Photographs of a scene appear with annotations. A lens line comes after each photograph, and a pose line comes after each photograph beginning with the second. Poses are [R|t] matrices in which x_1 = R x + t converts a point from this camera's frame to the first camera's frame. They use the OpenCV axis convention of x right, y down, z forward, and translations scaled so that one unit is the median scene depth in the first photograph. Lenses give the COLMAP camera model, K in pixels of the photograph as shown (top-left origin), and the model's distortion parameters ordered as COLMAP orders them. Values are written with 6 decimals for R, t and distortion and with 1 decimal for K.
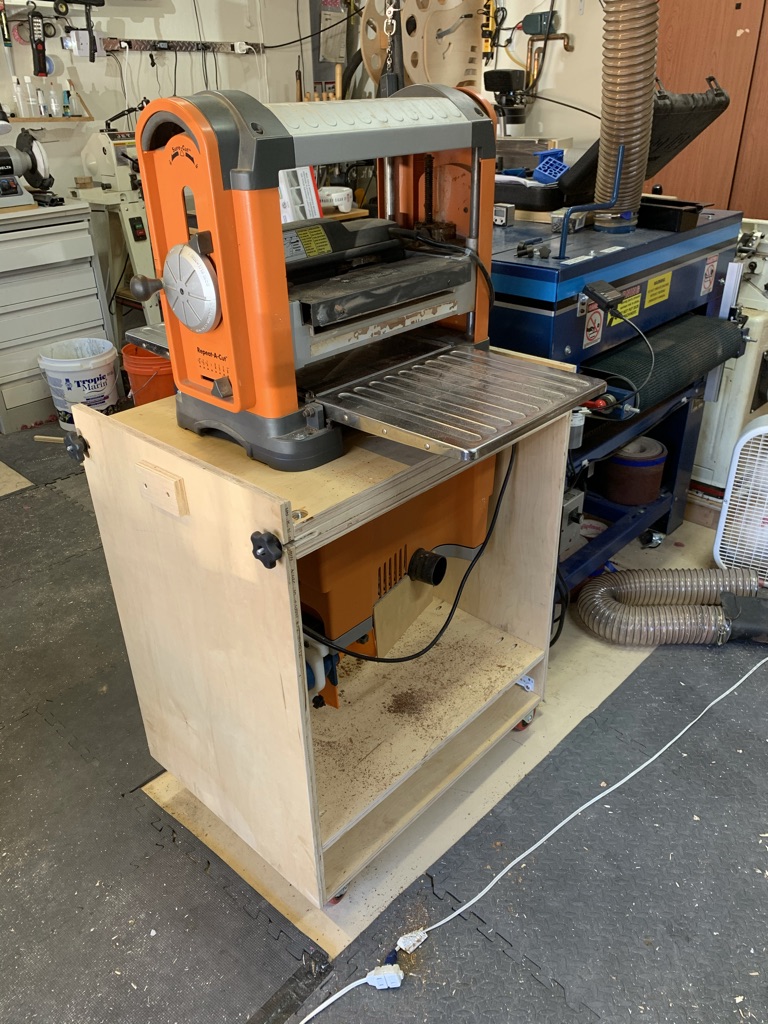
lens RADIAL K [[776.5, 0, 393.0], [0, 776.5, 502.6], [0, 0, 1]] dist [0.012385, 0.000778]
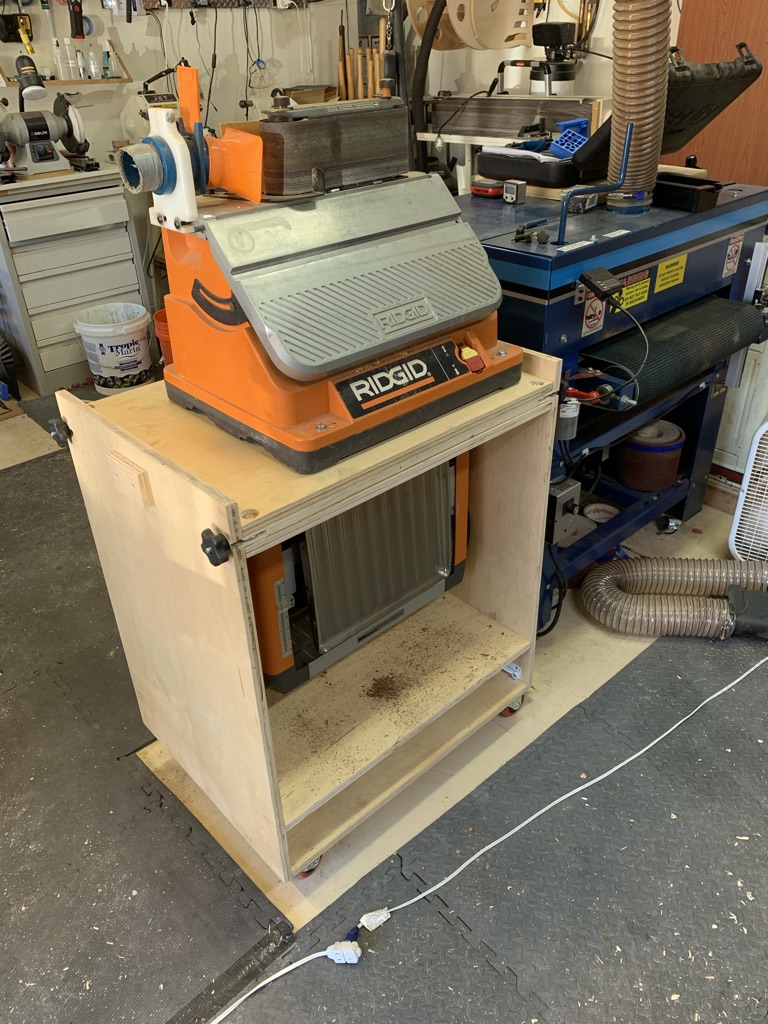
lens RADIAL K [[776.5, 0, 404.6], [0, 776.5, 496.2], [0, 0, 1]] dist [0.012385, 0.000778]
pose [[0.996654, 0.033841, -0.074396, 0.097808], [-0.029737, 0.998010, 0.055600, -0.044234], [0.076130, -0.053202, 0.995678, 0.003531]]
